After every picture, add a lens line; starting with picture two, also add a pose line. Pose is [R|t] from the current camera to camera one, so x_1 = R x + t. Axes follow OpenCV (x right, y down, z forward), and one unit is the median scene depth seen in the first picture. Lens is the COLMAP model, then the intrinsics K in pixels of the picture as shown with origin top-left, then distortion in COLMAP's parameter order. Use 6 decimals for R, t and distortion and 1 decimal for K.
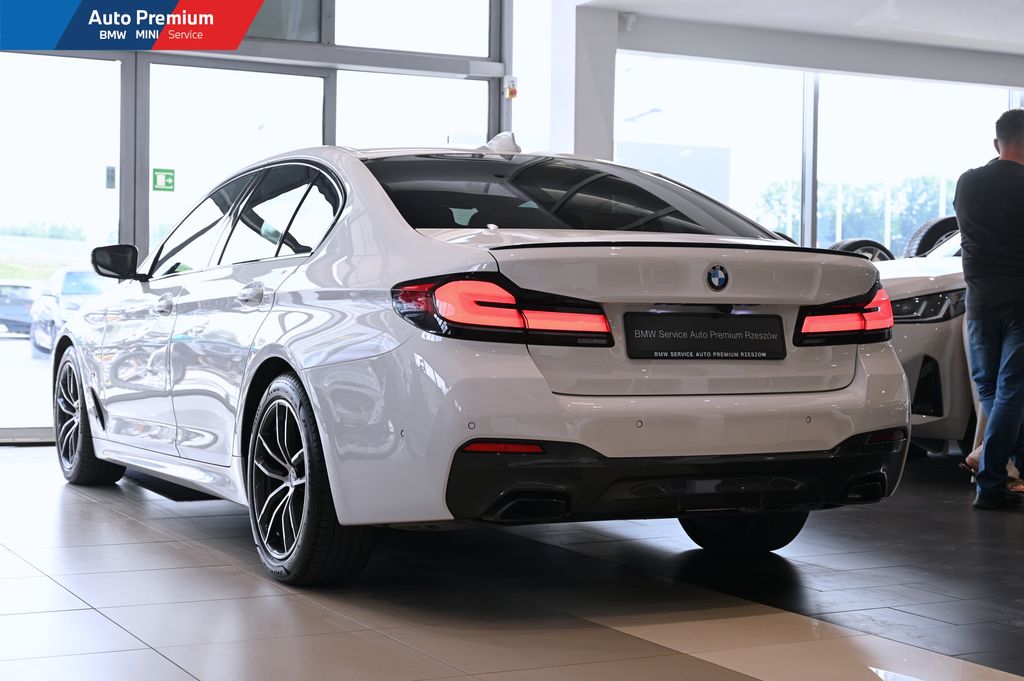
lens RADIAL K [[1690.2, 0, 512.0], [0, 1690.2, 340.5], [0, 0, 1]] dist [0.000381, 0.014100]
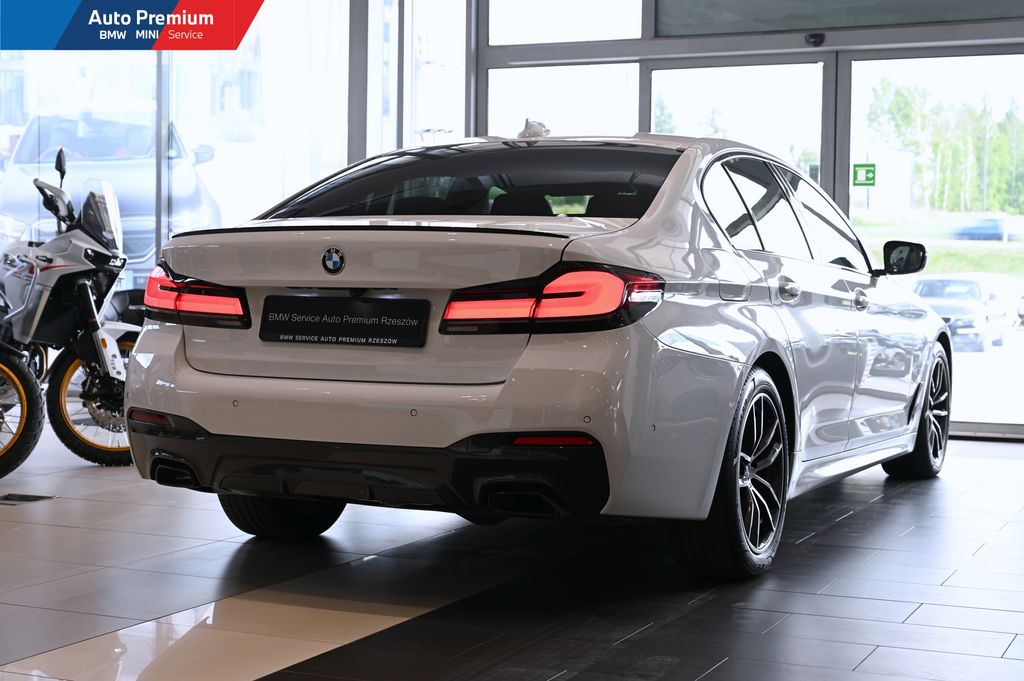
lens RADIAL K [[1640.8, 0, 512.0], [0, 1640.8, 340.5], [0, 0, 1]] dist [0.021150, 0.041763]
pose [[0.627944, 0.022965, -0.777920, 0.899890], [-0.023538, 0.999668, 0.010510, -0.003348], [0.777903, 0.011711, 0.628276, 0.468523]]
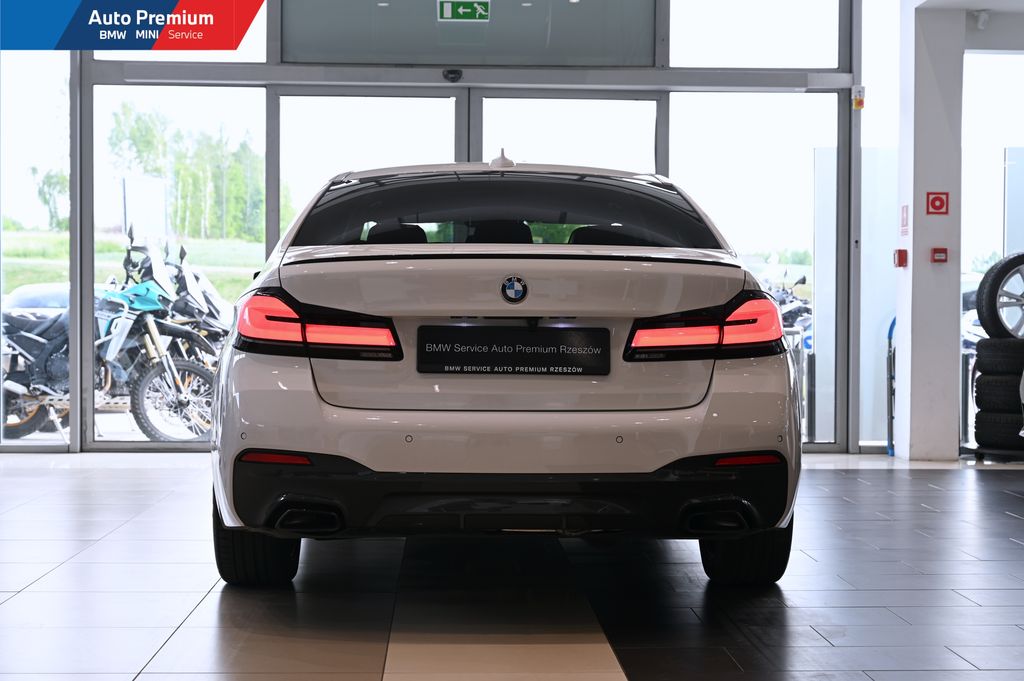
lens RADIAL K [[1640.8, 0, 512.0], [0, 1640.8, 340.5], [0, 0, 1]] dist [0.021150, 0.041763]
pose [[0.907564, -0.000944, -0.419912, 0.498244], [-0.004210, 0.999927, -0.011346, 0.002427], [0.419892, 0.012065, 0.907494, 0.144956]]
